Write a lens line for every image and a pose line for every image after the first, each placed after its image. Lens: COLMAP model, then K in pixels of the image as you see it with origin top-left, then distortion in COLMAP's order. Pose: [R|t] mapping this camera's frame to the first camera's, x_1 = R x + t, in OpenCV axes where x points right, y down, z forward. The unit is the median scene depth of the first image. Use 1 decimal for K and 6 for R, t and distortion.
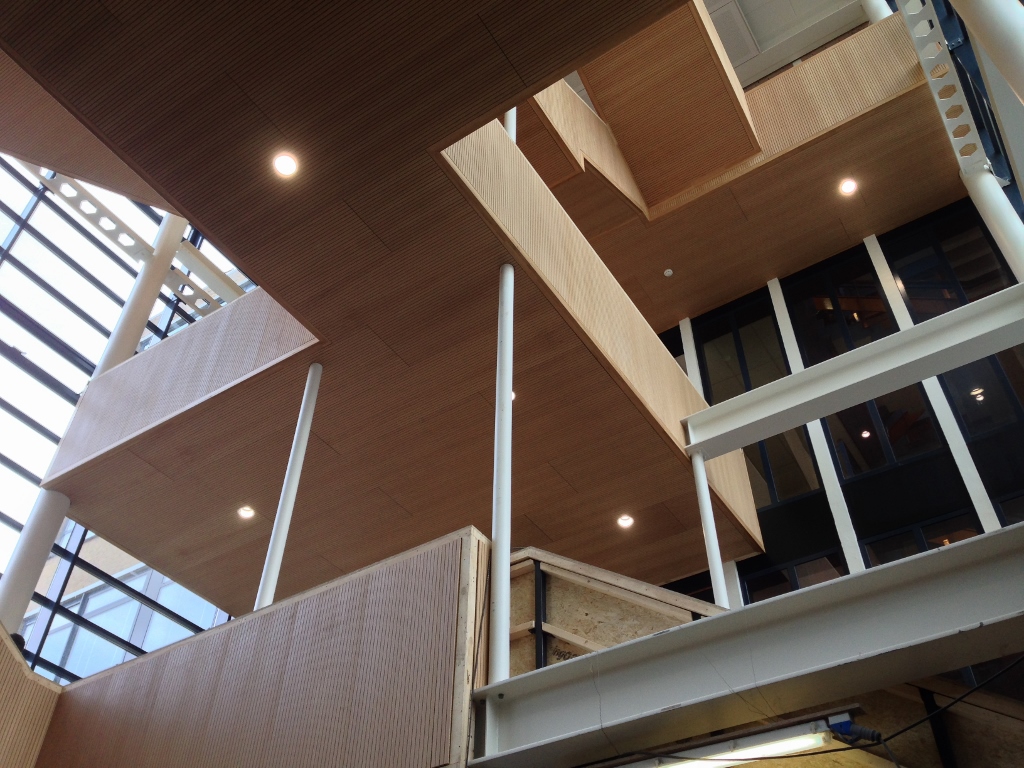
lens RADIAL K [[918.1, 0, 516.9], [0, 918.1, 384.9], [0, 0, 1]] dist [0.062449, -0.064931]
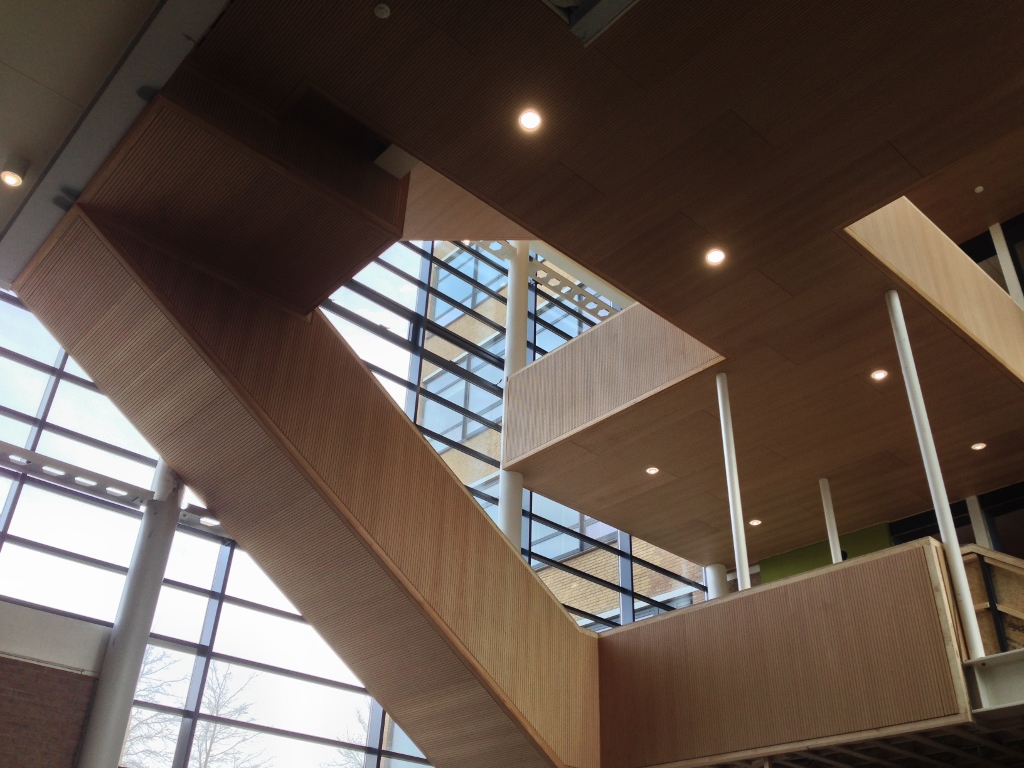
lens RADIAL K [[918.1, 0, 508.0], [0, 918.1, 380.9], [0, 0, 1]] dist [0.062449, -0.064931]
pose [[0.965831, -0.115025, -0.232247, -0.229980], [0.158791, 0.970855, 0.179518, -0.315100], [0.204830, -0.210263, 0.955947, -0.301440]]
